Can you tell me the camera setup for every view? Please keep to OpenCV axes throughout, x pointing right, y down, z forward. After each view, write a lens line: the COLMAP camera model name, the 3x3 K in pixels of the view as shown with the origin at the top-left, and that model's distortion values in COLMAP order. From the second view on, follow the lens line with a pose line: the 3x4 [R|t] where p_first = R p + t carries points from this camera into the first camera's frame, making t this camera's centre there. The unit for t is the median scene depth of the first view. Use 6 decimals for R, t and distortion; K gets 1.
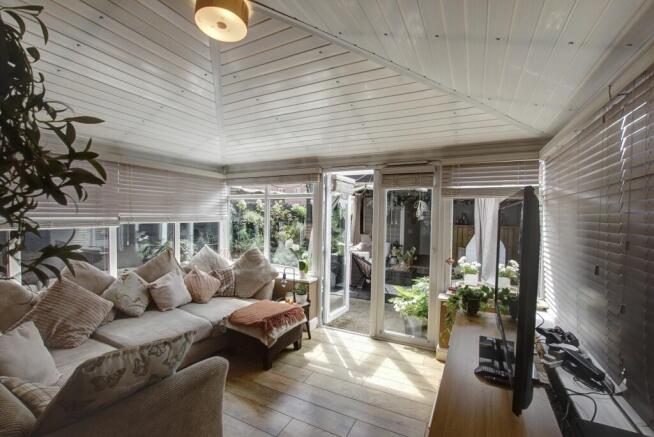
lens RADIAL K [[285.7, 0, 321.0], [0, 285.7, 222.8], [0, 0, 1]] dist [-0.027698, 0.000953]
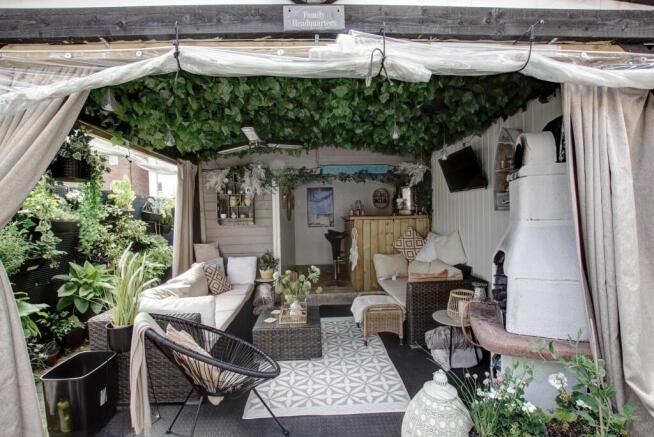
lens RADIAL K [[285.7, 0, 326.6], [0, 285.7, 217.7], [0, 0, 1]] dist [-0.027698, 0.000953]
pose [[0.866658, -0.051062, 0.496284, 0.098784], [0.054473, 0.998486, 0.007607, 0.001257], [-0.495921, 0.020441, 0.868127, 0.482804]]
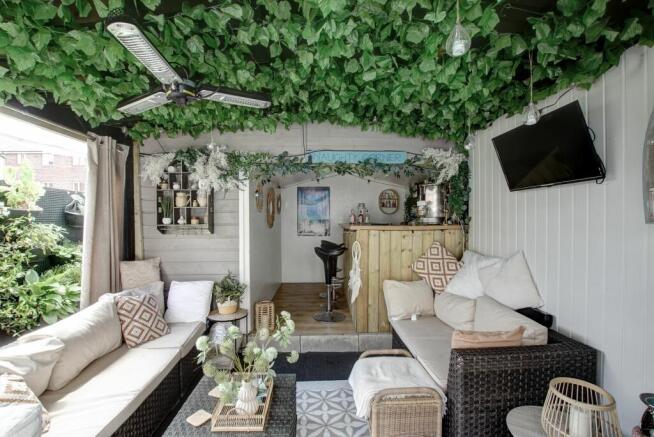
lens RADIAL K [[285.7, 0, 328.5], [0, 285.7, 217.9], [0, 0, 1]] dist [-0.027698, 0.000953]
pose [[0.864440, -0.026692, 0.502027, 0.192509], [0.035614, 0.999332, -0.008190, -0.001840], [-0.501473, 0.024959, 0.864813, 0.619492]]
